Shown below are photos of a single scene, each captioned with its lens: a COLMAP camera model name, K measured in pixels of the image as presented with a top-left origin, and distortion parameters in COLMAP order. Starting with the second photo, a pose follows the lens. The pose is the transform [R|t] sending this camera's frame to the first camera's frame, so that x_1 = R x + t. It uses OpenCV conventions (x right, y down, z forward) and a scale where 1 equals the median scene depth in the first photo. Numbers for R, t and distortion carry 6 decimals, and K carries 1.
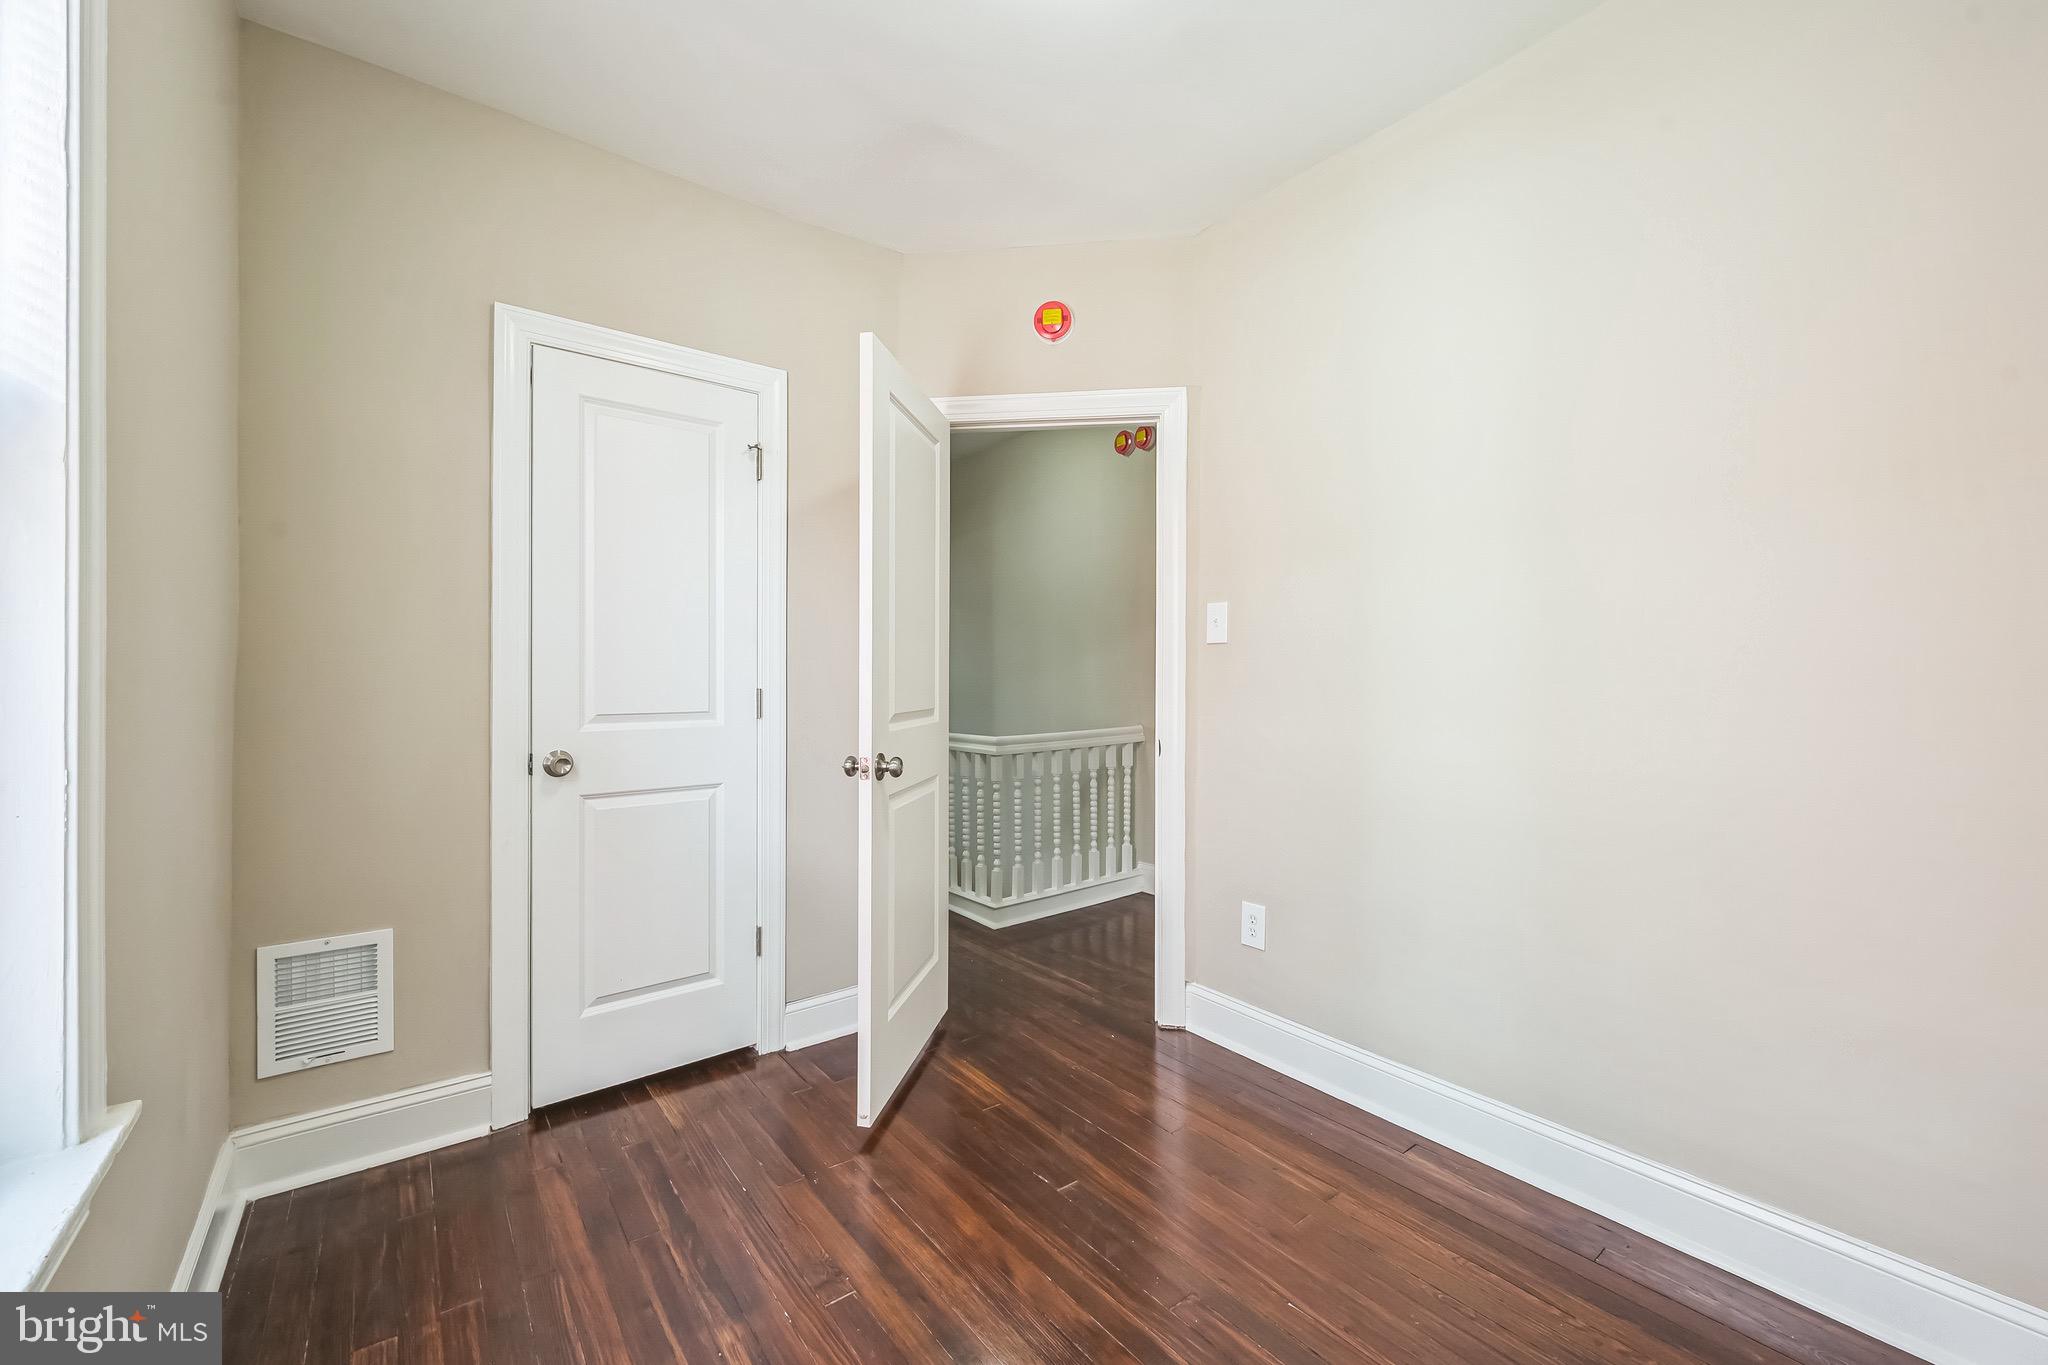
lens RADIAL K [[828.7, 0, 1024.0], [0, 828.7, 682.5], [0, 0, 1]] dist [0.001278, 0.000282]
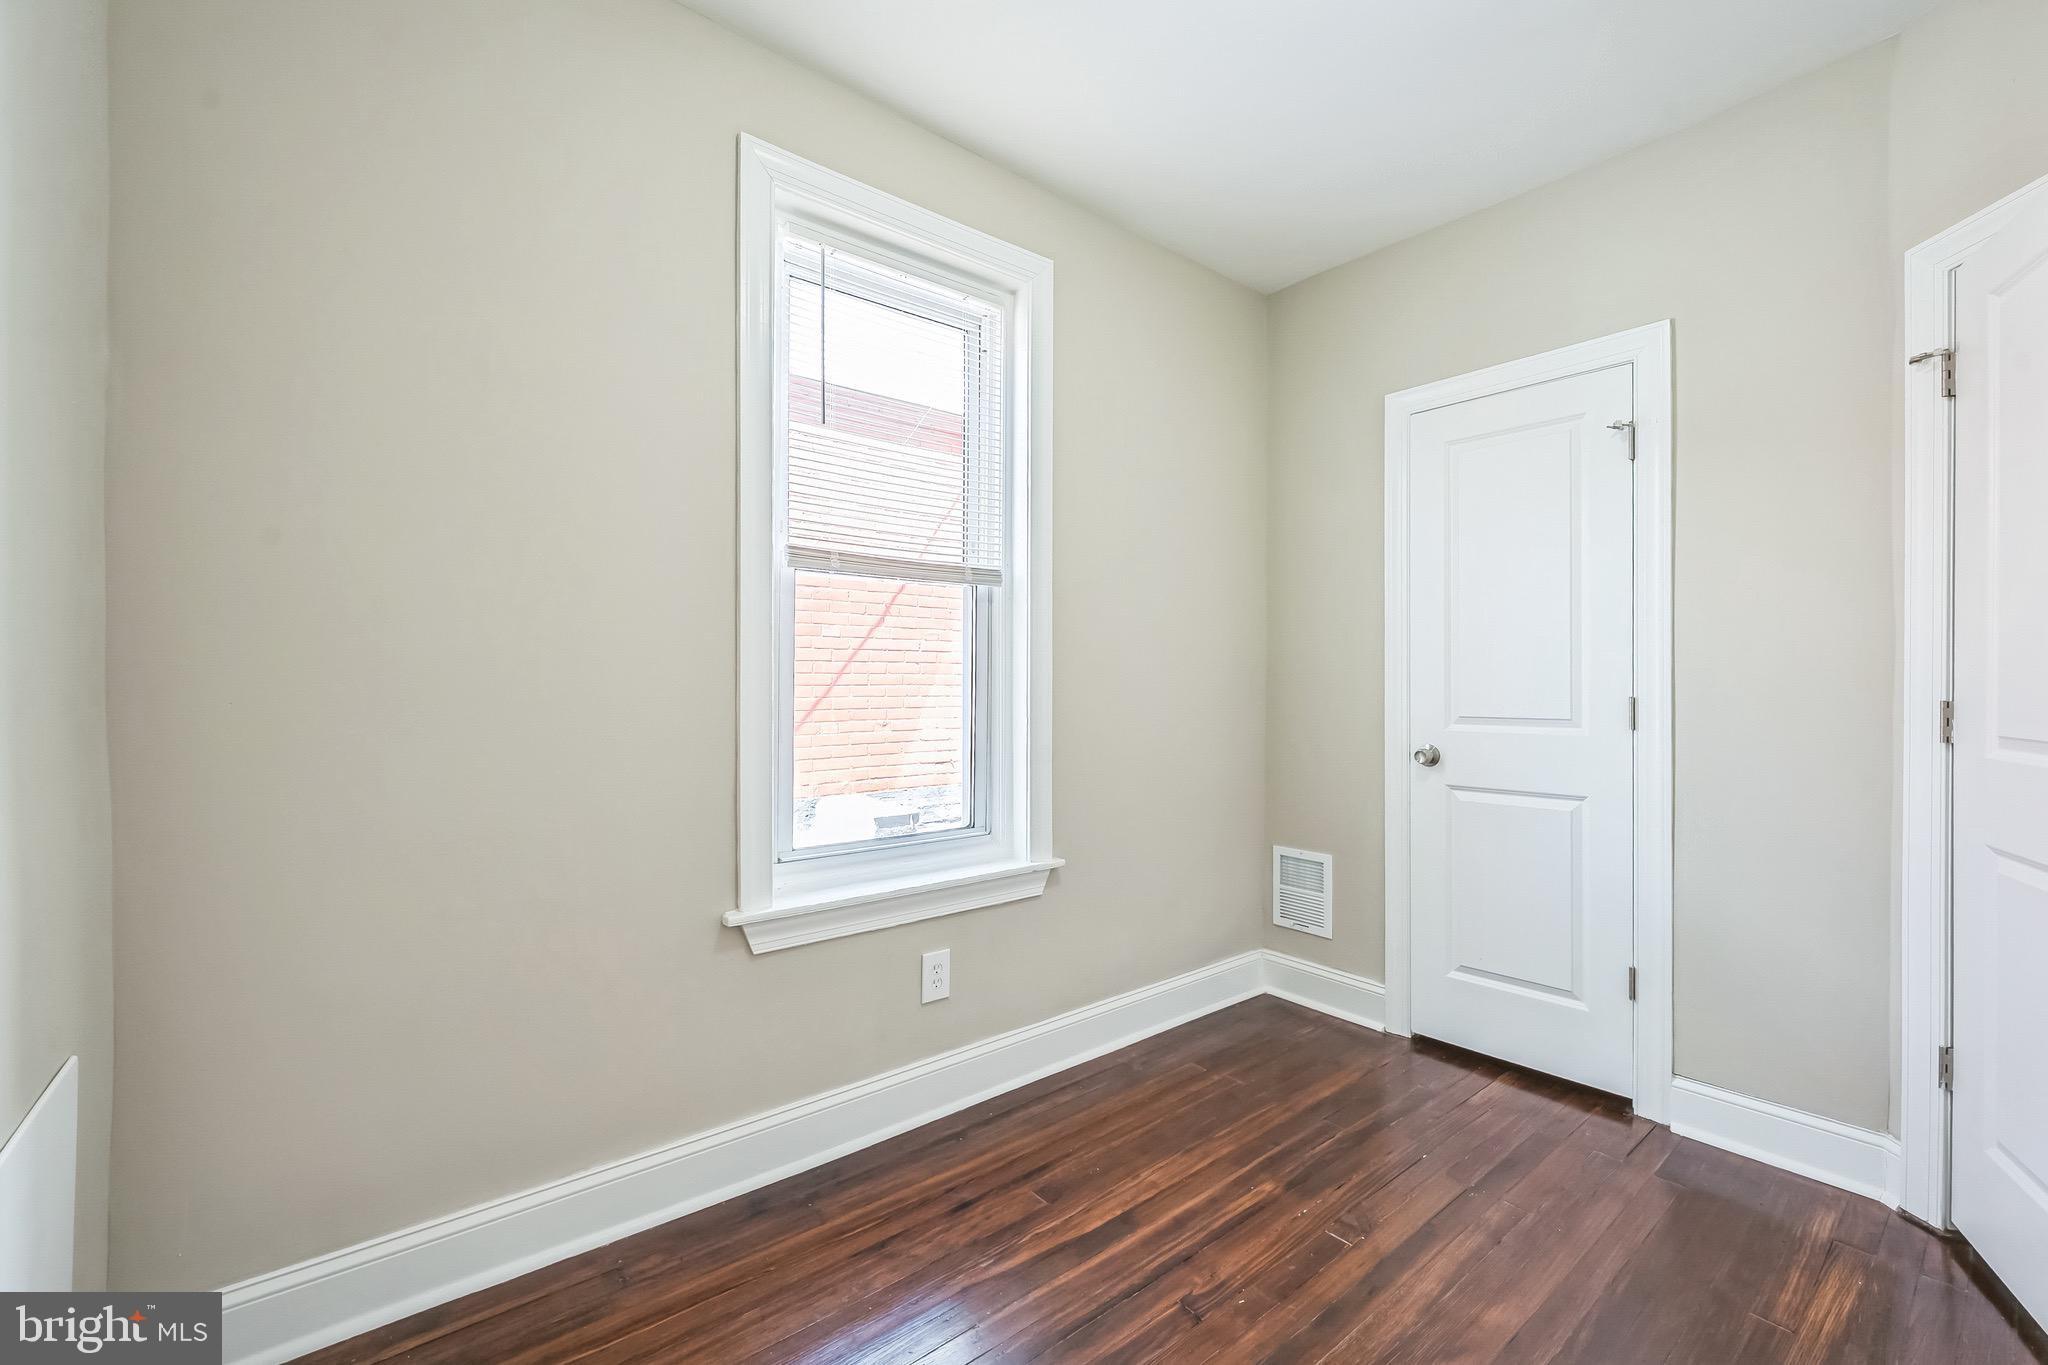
lens RADIAL K [[828.7, 0, 1024.0], [0, 828.7, 682.5], [0, 0, 1]] dist [0.001278, 0.000282]
pose [[0.042897, 0.004595, -0.999069, 0.622591], [-0.002312, 0.999987, 0.004500, -0.012045], [0.999077, 0.002117, 0.042907, 0.368741]]
